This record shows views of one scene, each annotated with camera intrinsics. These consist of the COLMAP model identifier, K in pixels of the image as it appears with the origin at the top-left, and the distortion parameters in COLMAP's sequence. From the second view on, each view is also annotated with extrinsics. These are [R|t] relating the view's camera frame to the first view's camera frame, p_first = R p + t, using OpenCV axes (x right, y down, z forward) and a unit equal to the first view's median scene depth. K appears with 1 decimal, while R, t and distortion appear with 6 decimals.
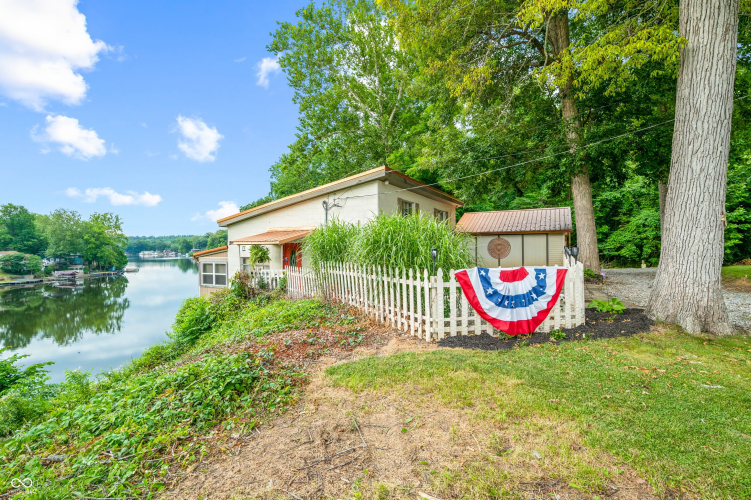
lens RADIAL K [[323.8, 0, 372.0], [0, 323.8, 226.6], [0, 0, 1]] dist [0.001025, -0.000714]
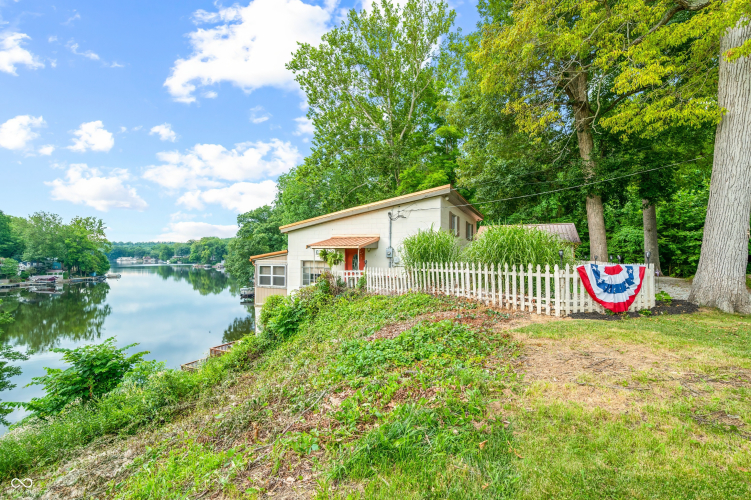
lens RADIAL K [[313.0, 0, 378.3], [0, 313.0, 233.1], [0, 0, 1]] dist [-0.002257, -0.000067]
pose [[0.997103, 0.024179, 0.072114, -0.105161], [-0.023112, 0.999611, -0.015595, 0.005452], [-0.072463, 0.013883, 0.997274, -0.042922]]
